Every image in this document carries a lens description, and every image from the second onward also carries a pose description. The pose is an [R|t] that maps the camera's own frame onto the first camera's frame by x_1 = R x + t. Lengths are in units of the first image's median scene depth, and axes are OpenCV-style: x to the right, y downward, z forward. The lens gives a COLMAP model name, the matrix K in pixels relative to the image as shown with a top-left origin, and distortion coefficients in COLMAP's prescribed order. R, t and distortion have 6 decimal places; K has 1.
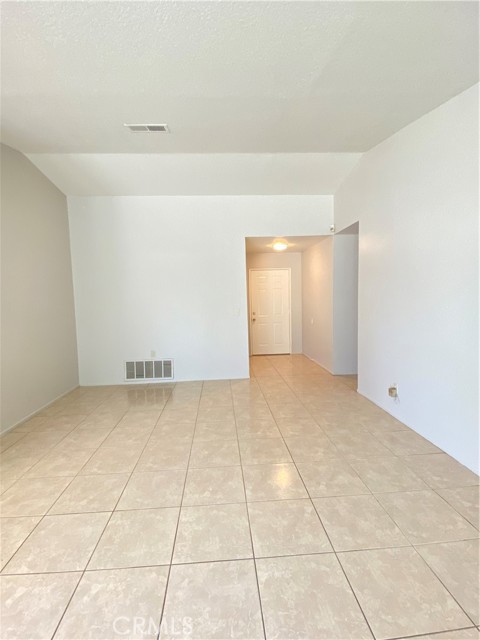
lens RADIAL K [[294.5, 0, 240.0], [0, 294.5, 320.0], [0, 0, 1]] dist [0.000674, -0.000053]
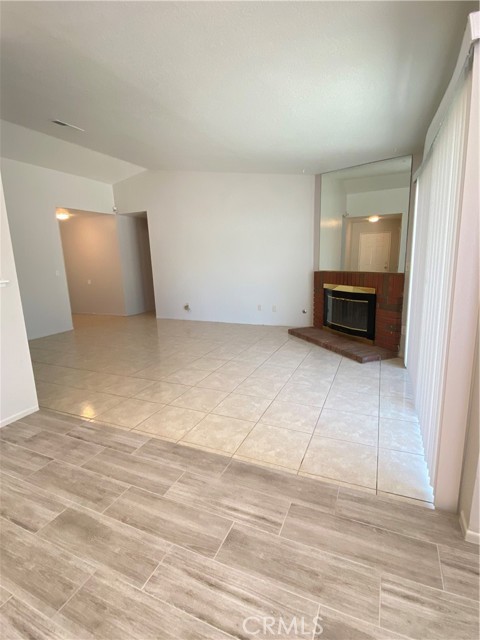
lens RADIAL K [[313.3, 0, 240.0], [0, 313.3, 320.0], [0, 0, 1]] dist [-0.000804, -0.000466]
pose [[0.461256, -0.155743, 0.873491, -0.906577], [0.090376, 0.987600, 0.128365, 0.071865], [-0.882652, 0.019734, 0.469612, -0.220676]]
